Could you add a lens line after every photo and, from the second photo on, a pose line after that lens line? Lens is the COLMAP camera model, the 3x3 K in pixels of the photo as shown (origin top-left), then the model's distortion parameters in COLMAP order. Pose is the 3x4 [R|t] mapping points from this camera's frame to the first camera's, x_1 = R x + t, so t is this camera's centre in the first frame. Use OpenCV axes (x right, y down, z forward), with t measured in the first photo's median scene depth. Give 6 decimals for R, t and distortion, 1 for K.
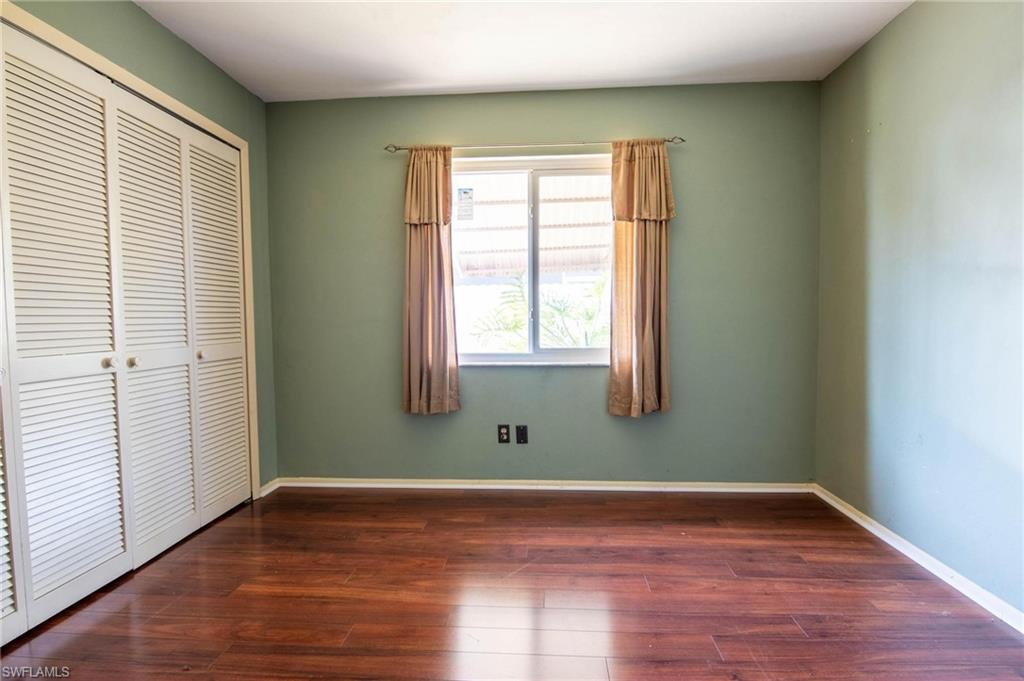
lens RADIAL K [[521.6, 0, 511.9], [0, 521.6, 340.6], [0, 0, 1]] dist [-0.010868, -0.004595]
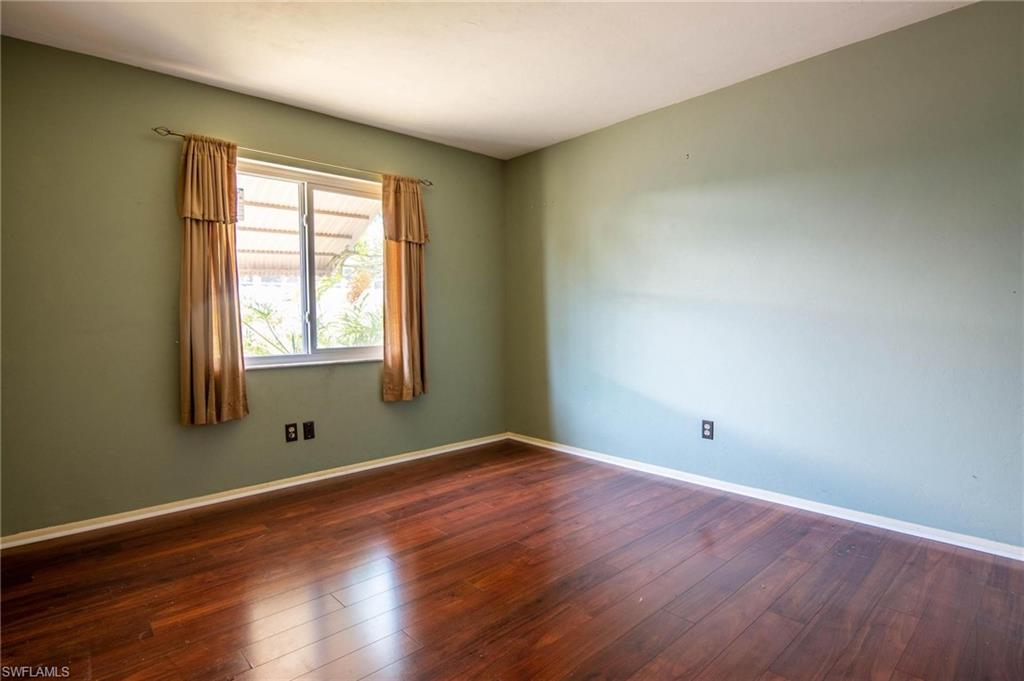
lens RADIAL K [[521.6, 0, 513.2], [0, 521.6, 340.9], [0, 0, 1]] dist [-0.010868, -0.004595]
pose [[0.688633, -0.031038, 0.724446, -0.474065], [0.037330, 0.999276, 0.007329, 0.006055], [-0.724149, 0.021997, 0.689293, -0.036772]]
